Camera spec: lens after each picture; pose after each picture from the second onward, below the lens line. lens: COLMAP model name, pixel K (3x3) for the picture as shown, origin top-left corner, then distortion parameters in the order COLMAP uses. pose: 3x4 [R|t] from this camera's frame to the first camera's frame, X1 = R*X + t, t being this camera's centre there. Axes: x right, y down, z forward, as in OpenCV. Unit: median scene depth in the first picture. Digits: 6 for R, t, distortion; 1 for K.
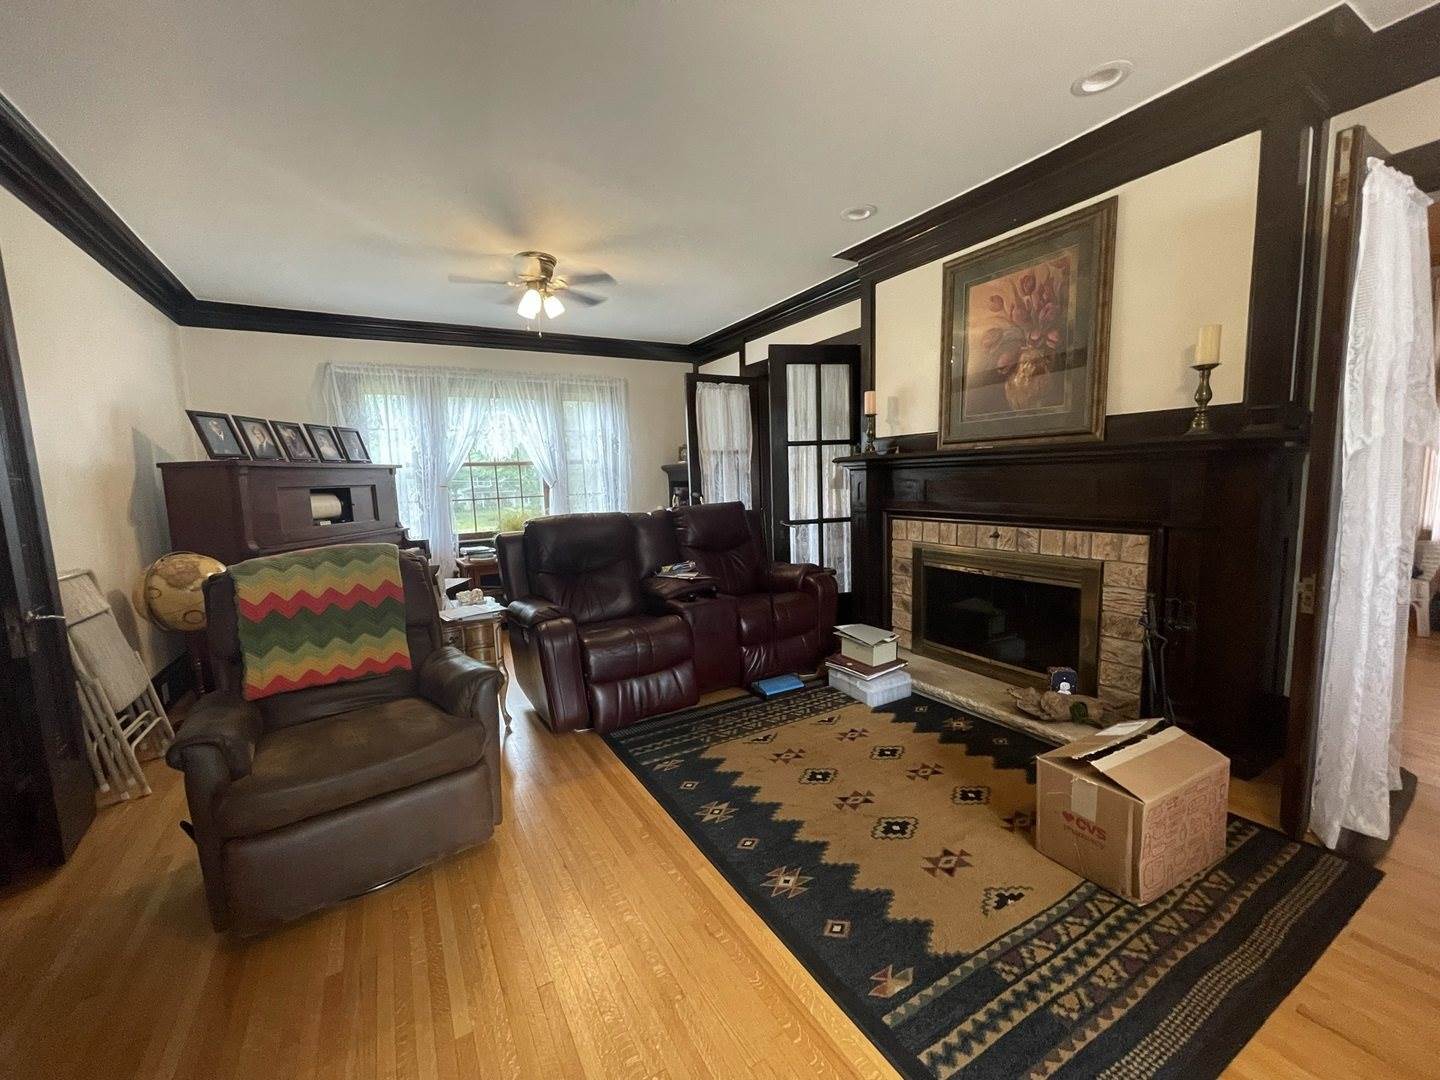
lens RADIAL K [[578.5, 0, 722.4], [0, 578.5, 546.7], [0, 0, 1]] dist [-0.001577, -0.000610]
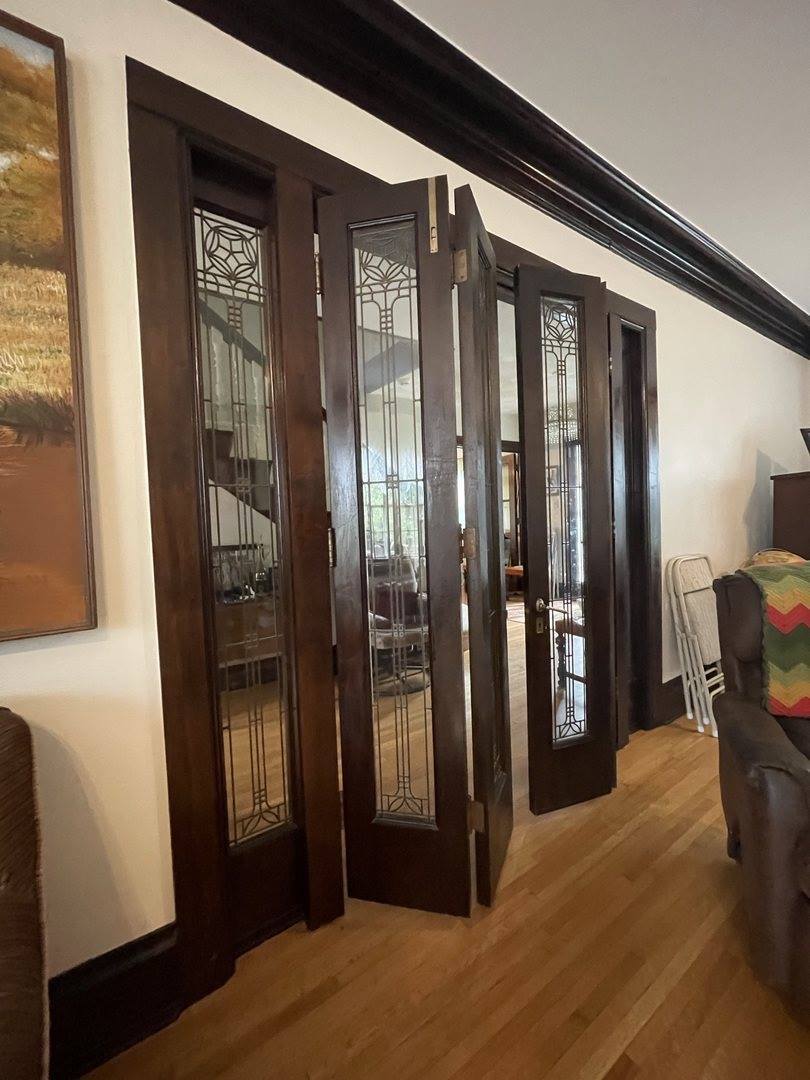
lens RADIAL K [[433.8, 0, 408.3], [0, 433.8, 544.5], [0, 0, 1]] dist [-0.001577, -0.000610]
pose [[0.054148, 0.074323, -0.995763, -0.113715], [-0.076478, 0.994606, 0.070078, -0.005703], [0.995600, 0.072360, 0.059540, 0.238756]]
